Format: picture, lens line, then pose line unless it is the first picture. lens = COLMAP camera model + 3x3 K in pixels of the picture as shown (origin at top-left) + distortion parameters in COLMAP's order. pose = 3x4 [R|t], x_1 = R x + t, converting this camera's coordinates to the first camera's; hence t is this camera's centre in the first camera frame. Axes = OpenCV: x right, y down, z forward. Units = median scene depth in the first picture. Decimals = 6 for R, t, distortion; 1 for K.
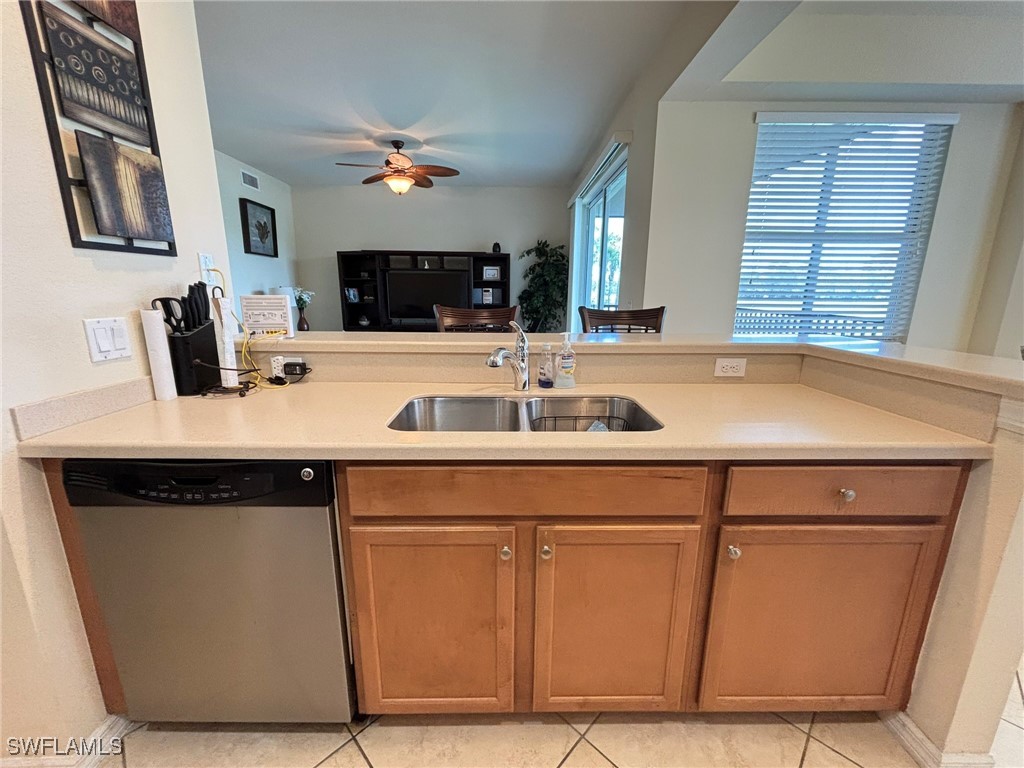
lens RADIAL K [[416.2, 0, 510.1], [0, 416.2, 386.1], [0, 0, 1]] dist [0.000610, -0.000789]
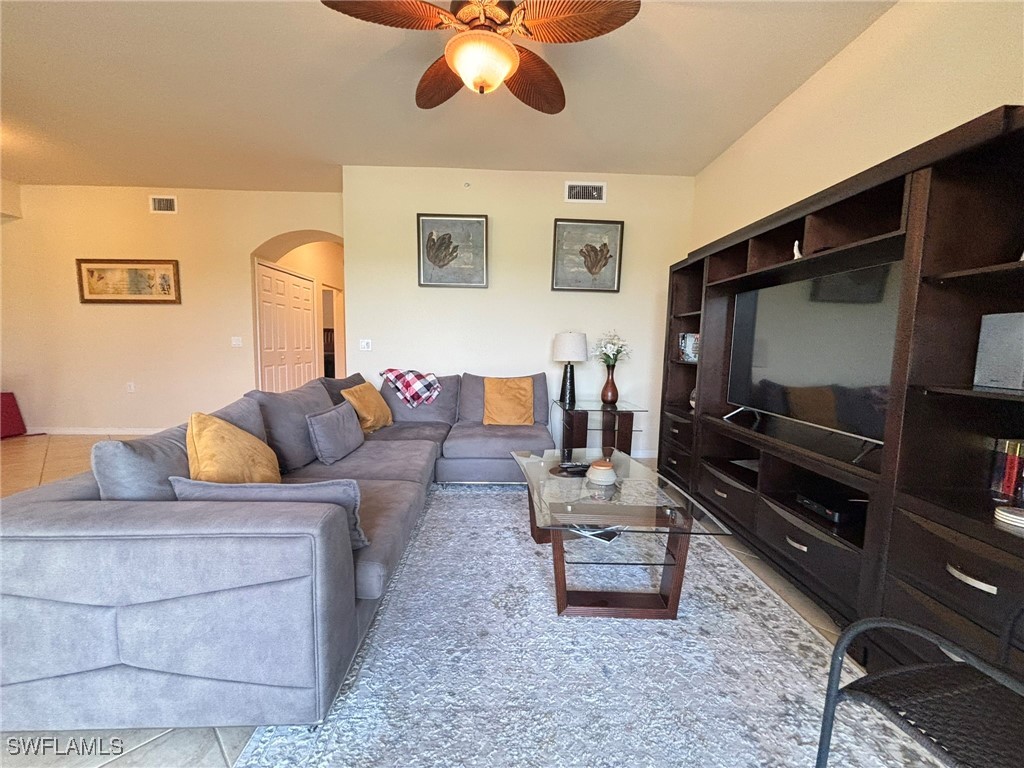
lens RADIAL K [[416.2, 0, 510.1], [0, 416.2, 386.1], [0, 0, 1]] dist [0.000610, -0.000789]
pose [[0.015401, 0.088812, -0.995929, 0.127935], [-0.243669, 0.966351, 0.082407, -0.182383], [0.969736, 0.241408, 0.036524, 0.881871]]
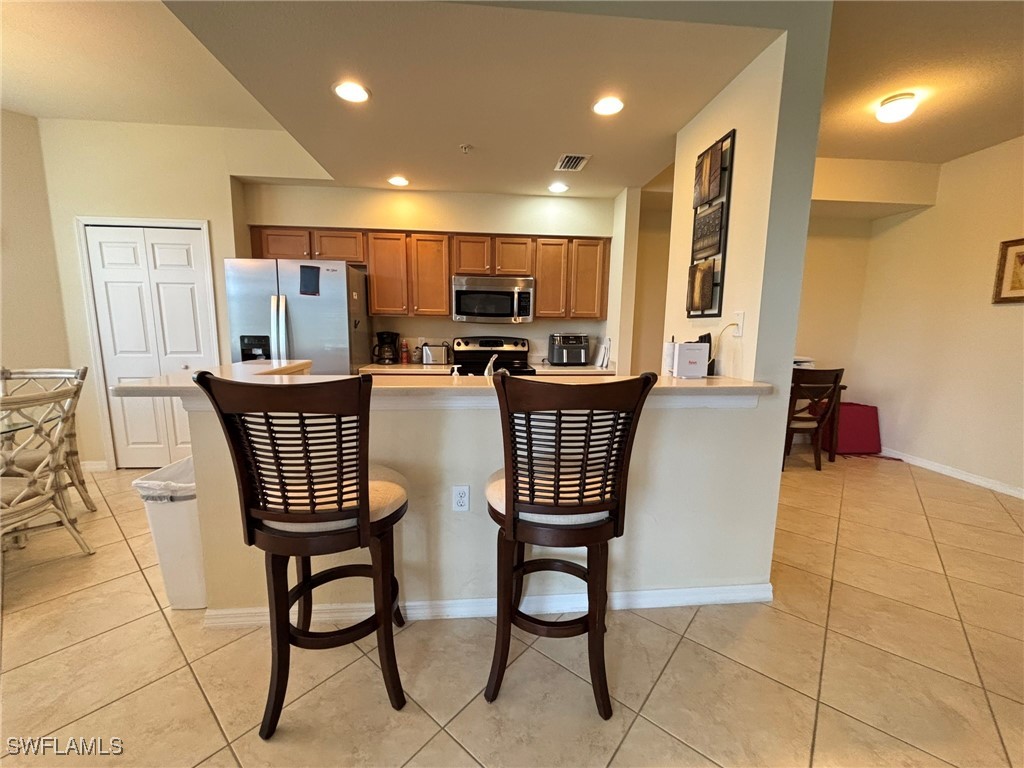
lens RADIAL K [[416.2, 0, 510.1], [0, 416.2, 386.1], [0, 0, 1]] dist [0.000610, -0.000789]
pose [[-0.996789, -0.010710, -0.079354, 0.016315], [-0.038993, 0.930496, 0.364221, -0.145820], [0.069938, 0.366145, -0.927926, 0.594095]]
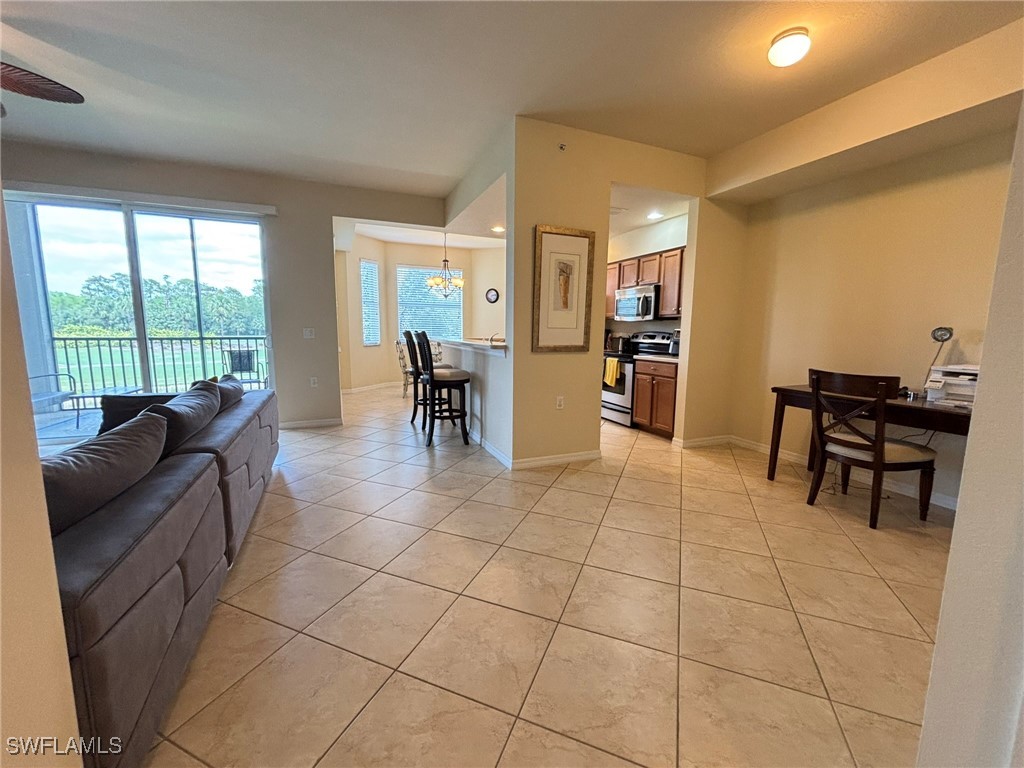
lens RADIAL K [[410.3, 0, 506.8], [0, 410.3, 381.4], [0, 0, 1]] dist [0.000334, 0.000074]
pose [[-0.387425, -0.136989, 0.911667, -0.769196], [0.192155, 0.955179, 0.225186, -0.125953], [-0.901653, 0.262424, -0.343737, 0.533355]]
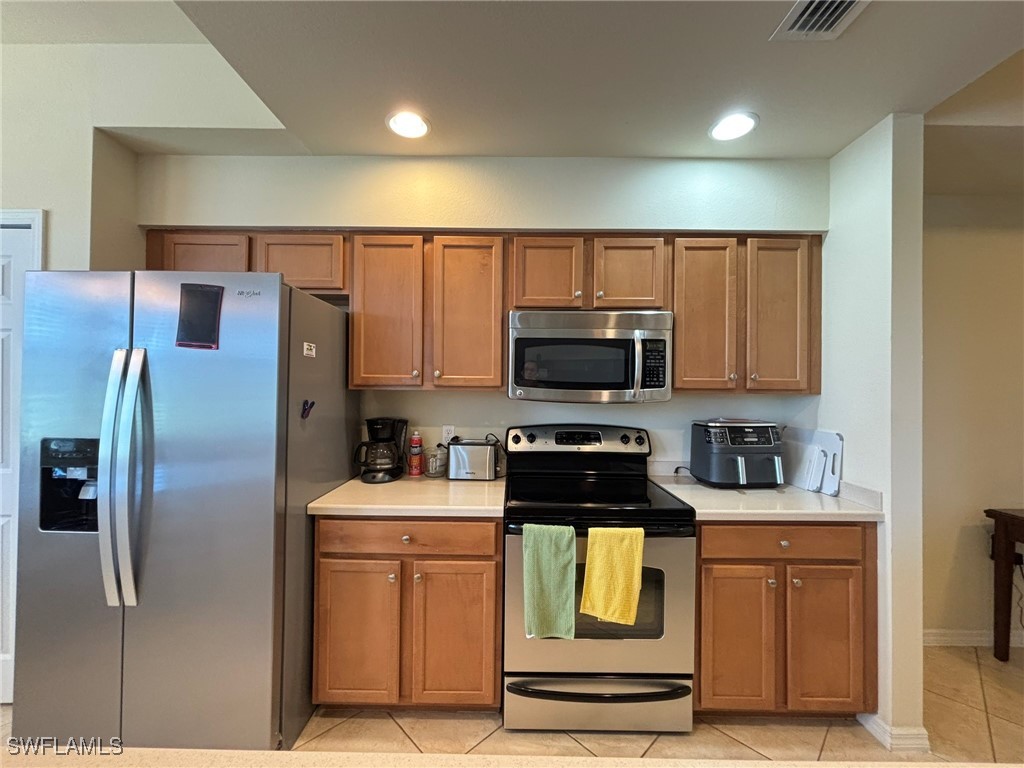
lens RADIAL K [[410.3, 0, 506.8], [0, 410.3, 381.4], [0, 0, 1]] dist [0.000334, 0.000074]
pose [[-0.999690, -0.017992, 0.017236, 0.053084], [-0.013872, 0.976557, 0.214812, -0.078909], [-0.020697, 0.214506, -0.976503, 0.240978]]
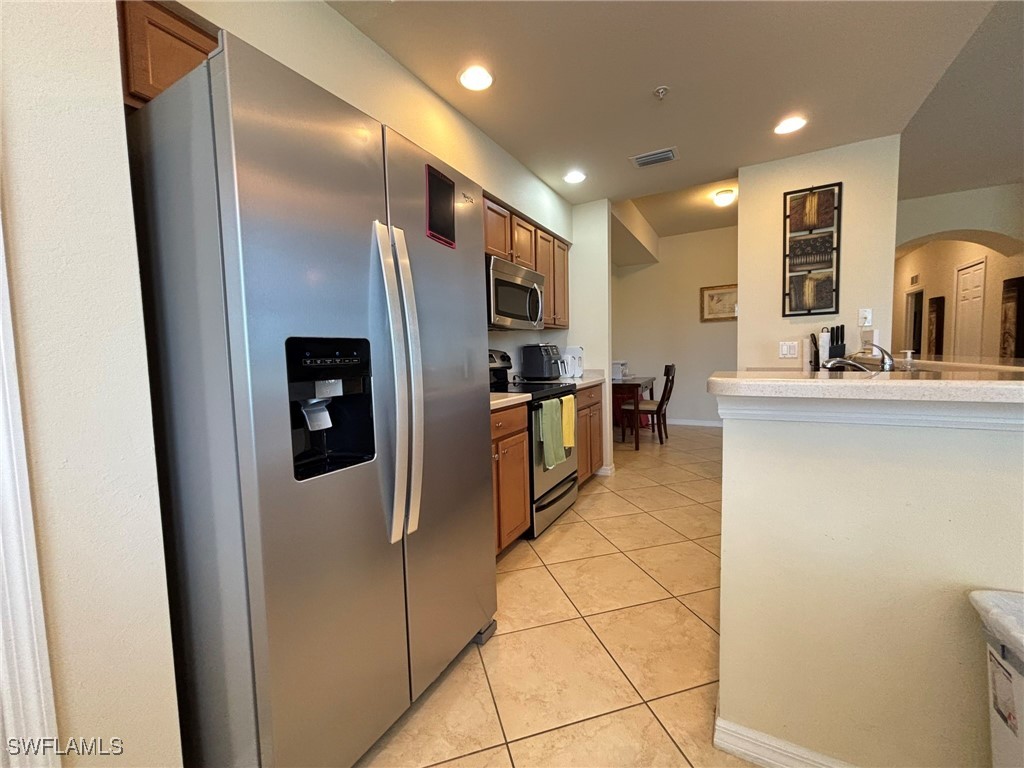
lens RADIAL K [[422.6, 0, 515.6], [0, 422.6, 386.3], [0, 0, 1]] dist [-0.001555, -0.000408]
pose [[-0.485731, 0.069752, -0.871321, 0.446247], [-0.174502, 0.969008, 0.174850, -0.011917], [0.856513, 0.236977, -0.458506, 0.164356]]
